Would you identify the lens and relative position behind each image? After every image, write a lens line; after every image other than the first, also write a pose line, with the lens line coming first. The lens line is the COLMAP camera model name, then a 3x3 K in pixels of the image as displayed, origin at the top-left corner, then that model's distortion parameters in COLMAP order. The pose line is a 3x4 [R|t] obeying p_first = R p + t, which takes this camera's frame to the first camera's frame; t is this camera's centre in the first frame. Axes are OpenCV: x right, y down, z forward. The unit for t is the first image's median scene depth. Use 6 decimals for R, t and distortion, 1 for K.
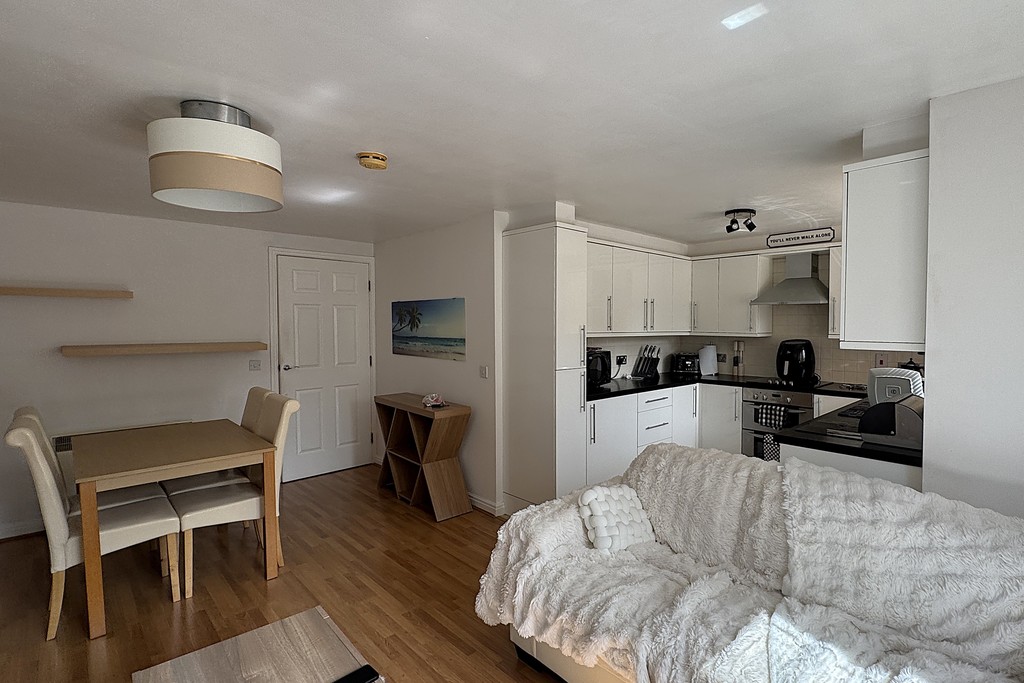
lens RADIAL K [[487.1, 0, 512.0], [0, 487.1, 341.5], [0, 0, 1]] dist [0.000122, -0.000063]
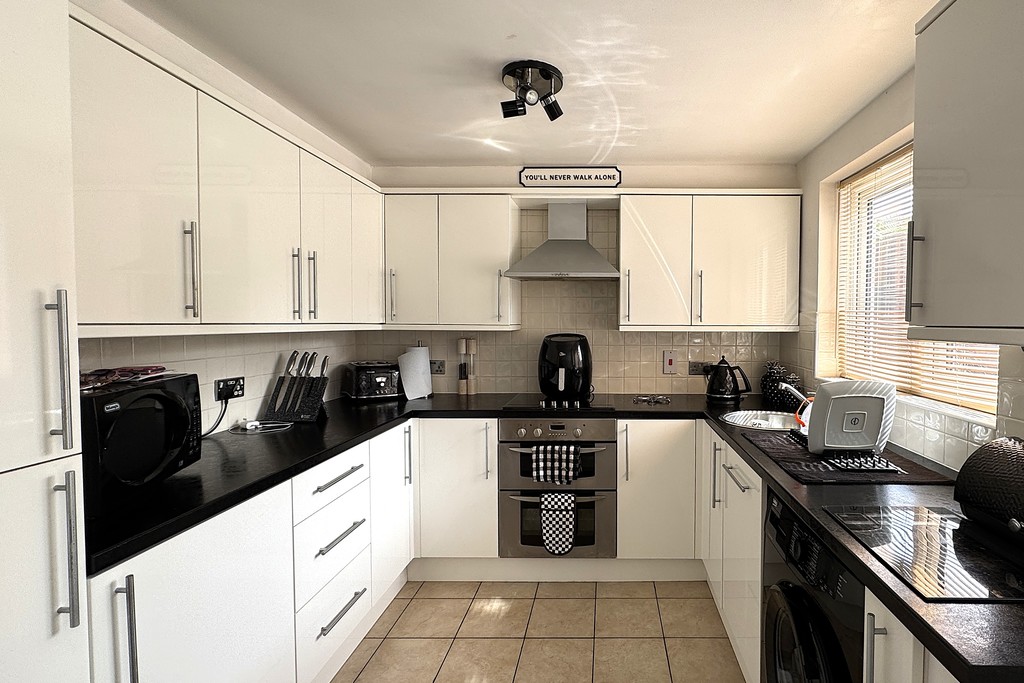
lens RADIAL K [[362.7, 0, 513.0], [0, 362.7, 336.9], [0, 0, 1]] dist [-0.000479, -0.000068]
pose [[0.604721, -0.021186, 0.796155, 0.136176], [0.024243, 0.999673, 0.008189, -0.005103], [-0.796068, 0.014349, 0.605037, 0.679969]]
